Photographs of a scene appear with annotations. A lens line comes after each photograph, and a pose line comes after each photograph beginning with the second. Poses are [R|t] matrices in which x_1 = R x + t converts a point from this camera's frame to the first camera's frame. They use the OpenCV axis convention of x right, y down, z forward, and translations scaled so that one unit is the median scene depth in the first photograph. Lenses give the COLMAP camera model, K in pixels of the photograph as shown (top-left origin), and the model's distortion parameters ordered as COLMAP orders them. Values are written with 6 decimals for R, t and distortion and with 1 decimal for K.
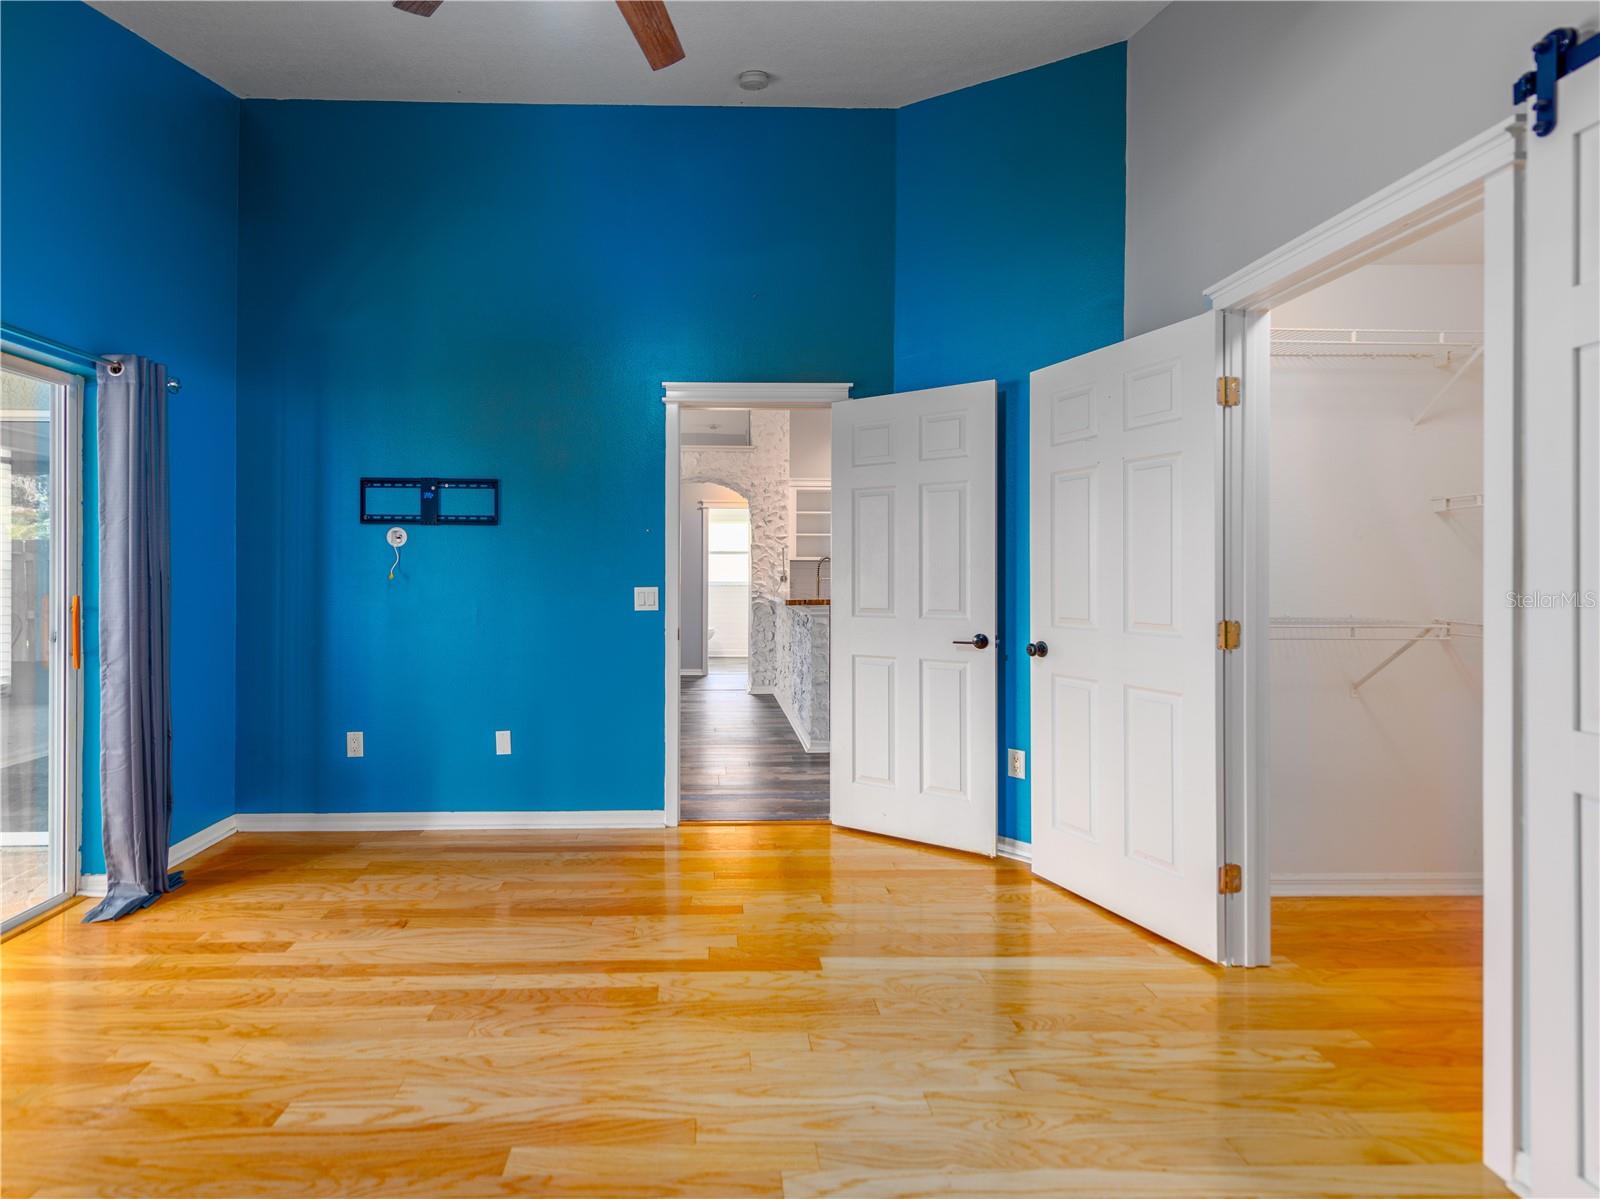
lens RADIAL K [[741.7, 0, 830.9], [0, 741.7, 577.0], [0, 0, 1]] dist [0.008156, -0.000539]
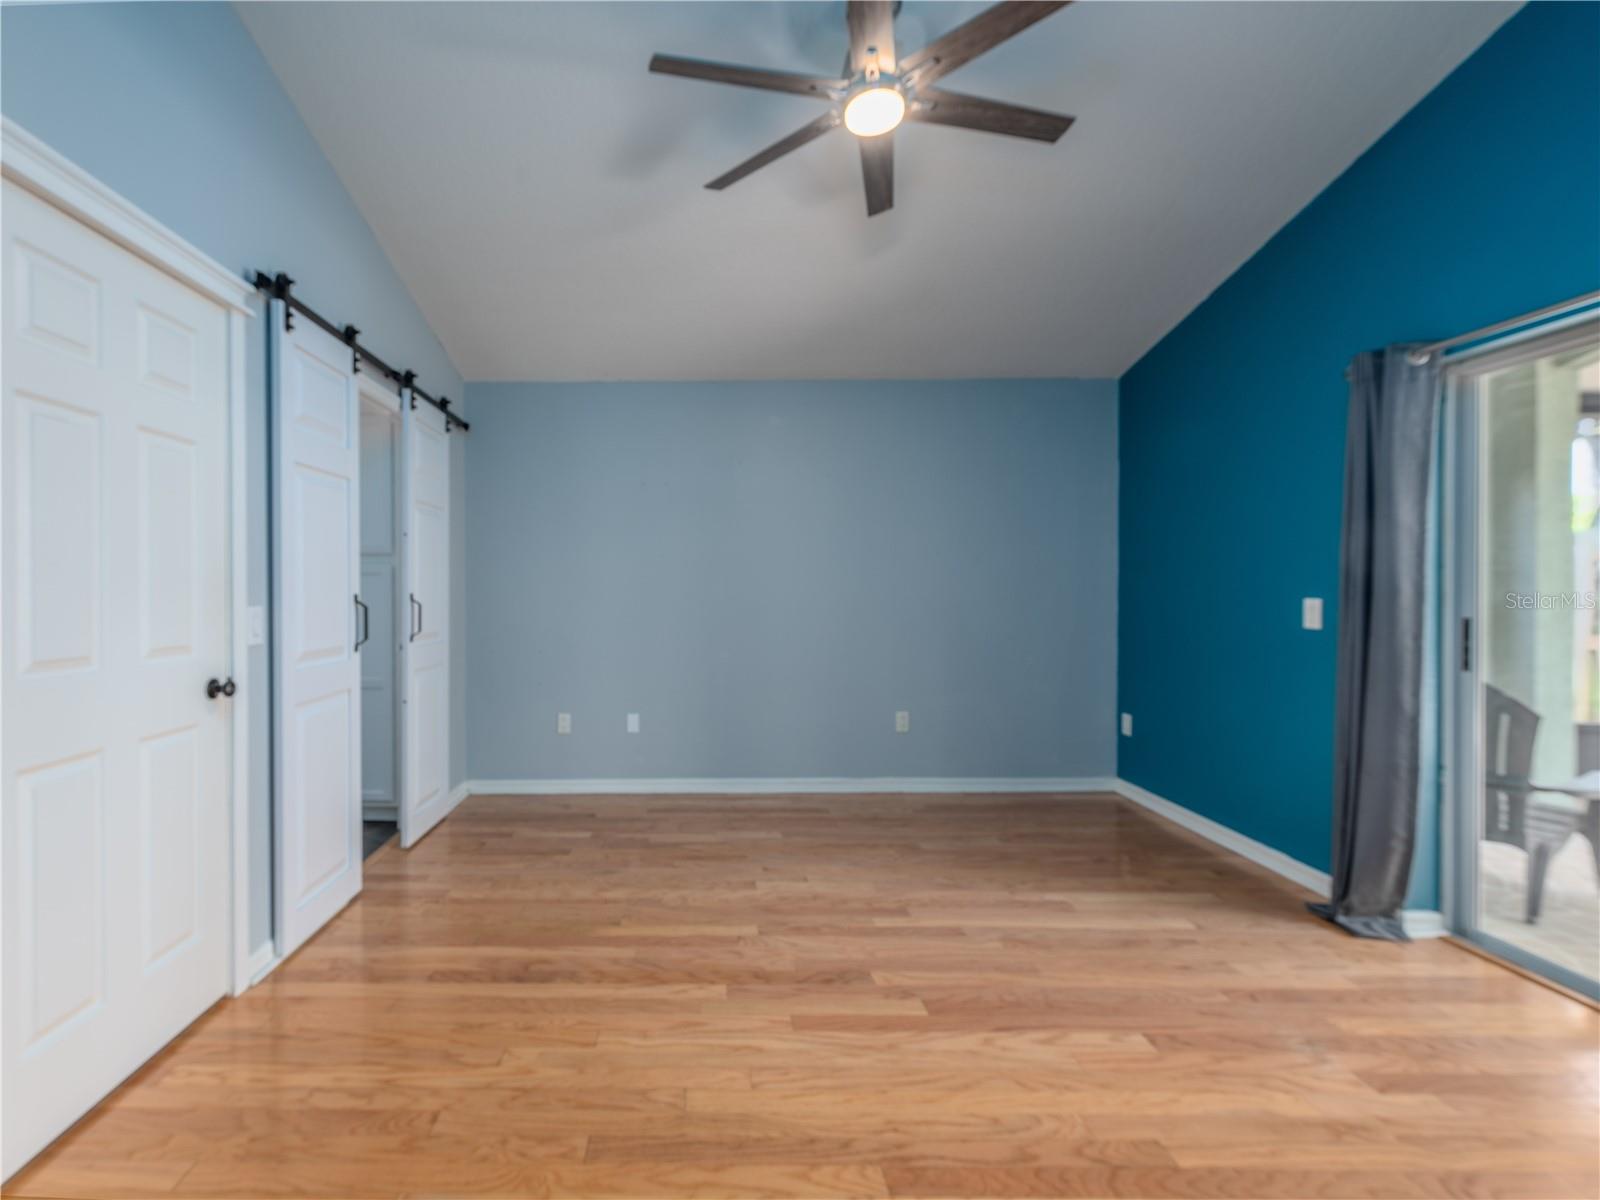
lens RADIAL K [[714.6, 0, 803.2], [0, 714.6, 592.2], [0, 0, 1]] dist [0.008394, -0.000397]
pose [[-0.999870, 0.001285, 0.016077, -0.155914], [0.001462, 0.999939, 0.010974, 0.000805], [-0.016062, 0.010996, -0.999811, 1.559567]]
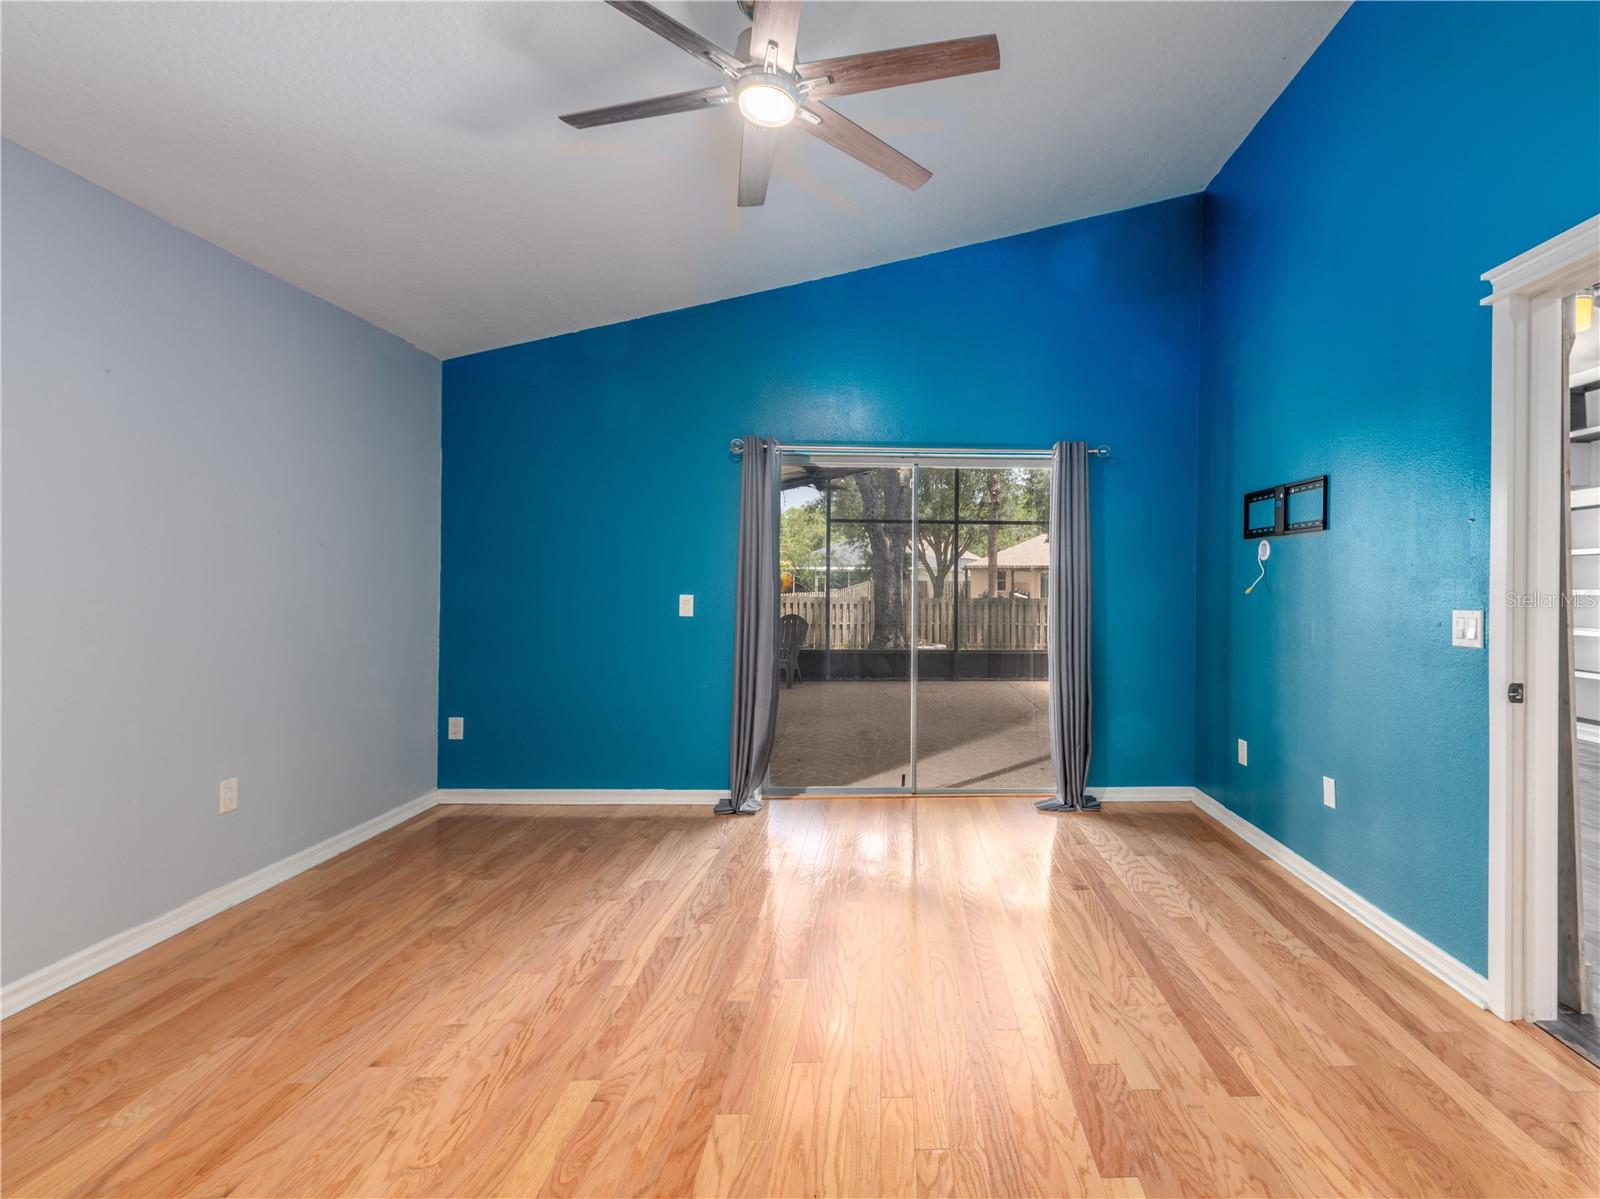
lens RADIAL K [[714.6, 0, 803.2], [0, 714.6, 591.7], [0, 0, 1]] dist [0.008394, -0.000397]
pose [[-0.134037, 0.009150, -0.990934, 0.651798], [-0.012154, 0.999867, 0.010877, -0.002646], [0.990902, 0.013501, -0.133908, 0.799624]]
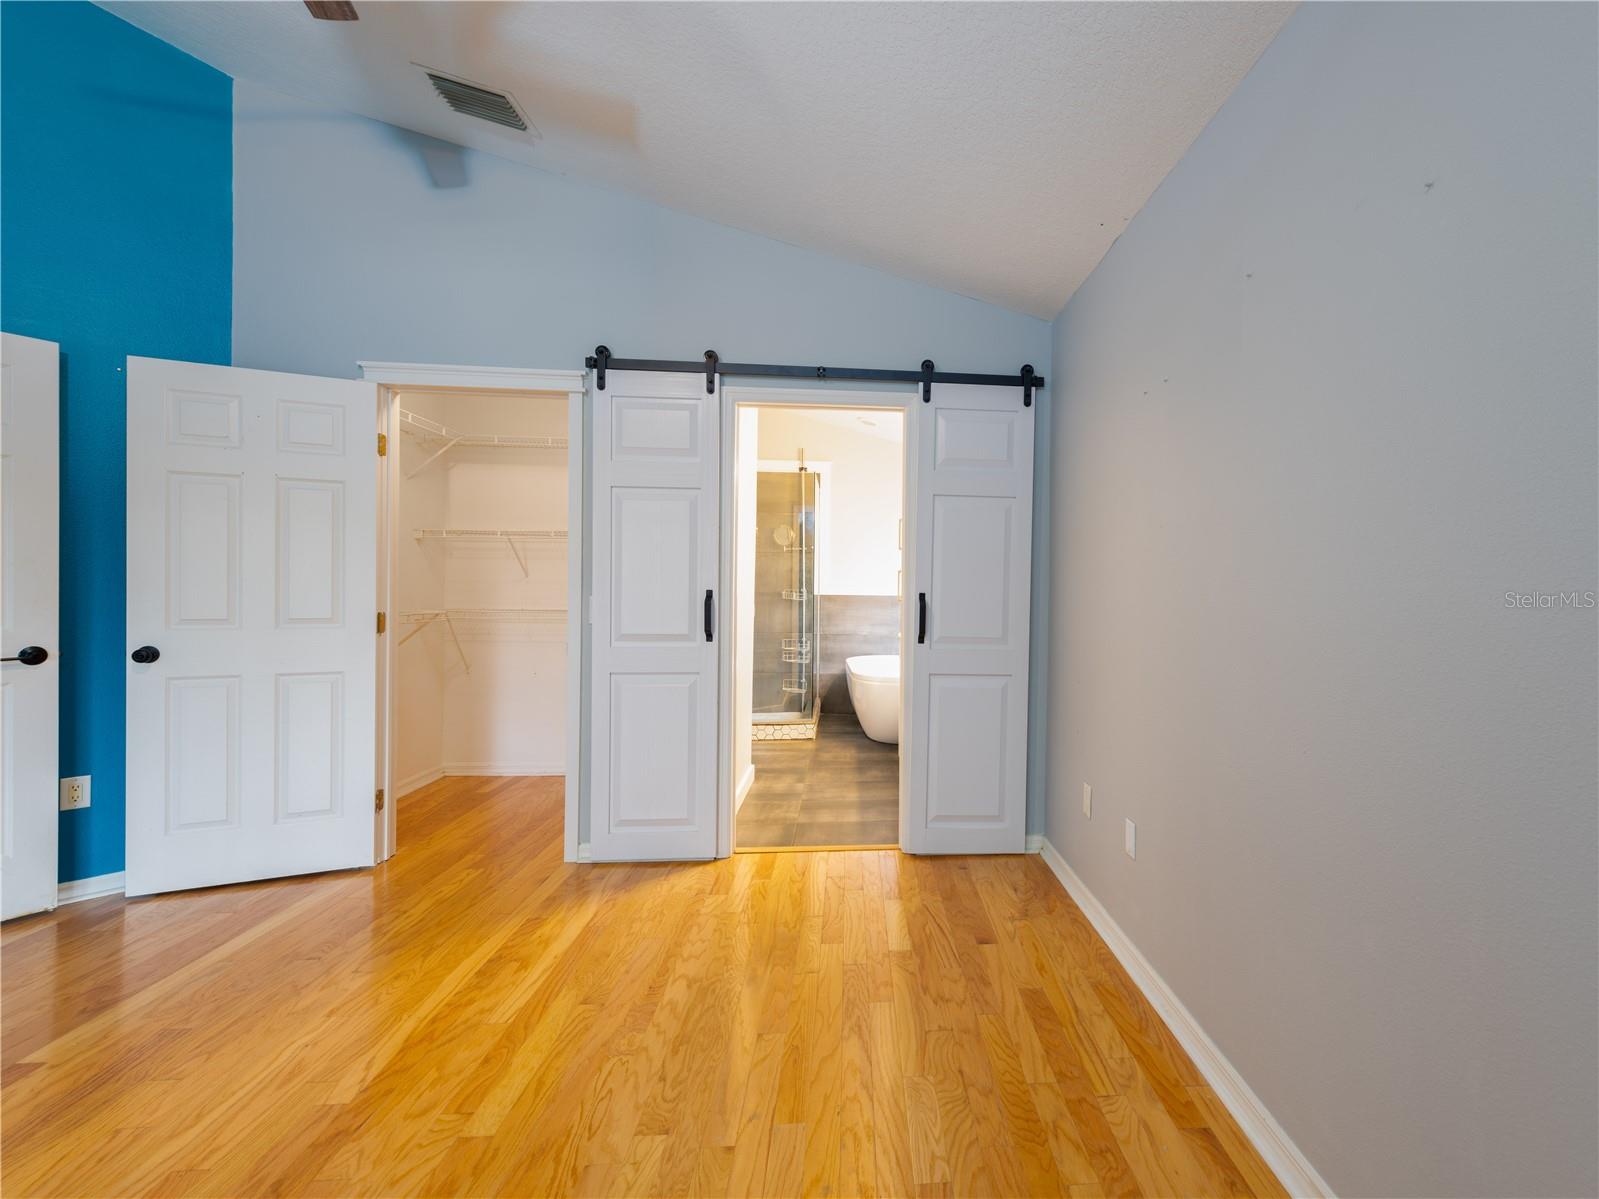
lens RADIAL K [[714.2, 0, 802.7], [0, 714.2, 591.7], [0, 0, 1]] dist [0.008394, -0.000397]
pose [[0.080772, -0.007522, 0.996704, -0.712785], [-0.006886, 0.999943, 0.008105, 0.004529], [-0.996709, -0.007518, 0.080715, 0.119638]]
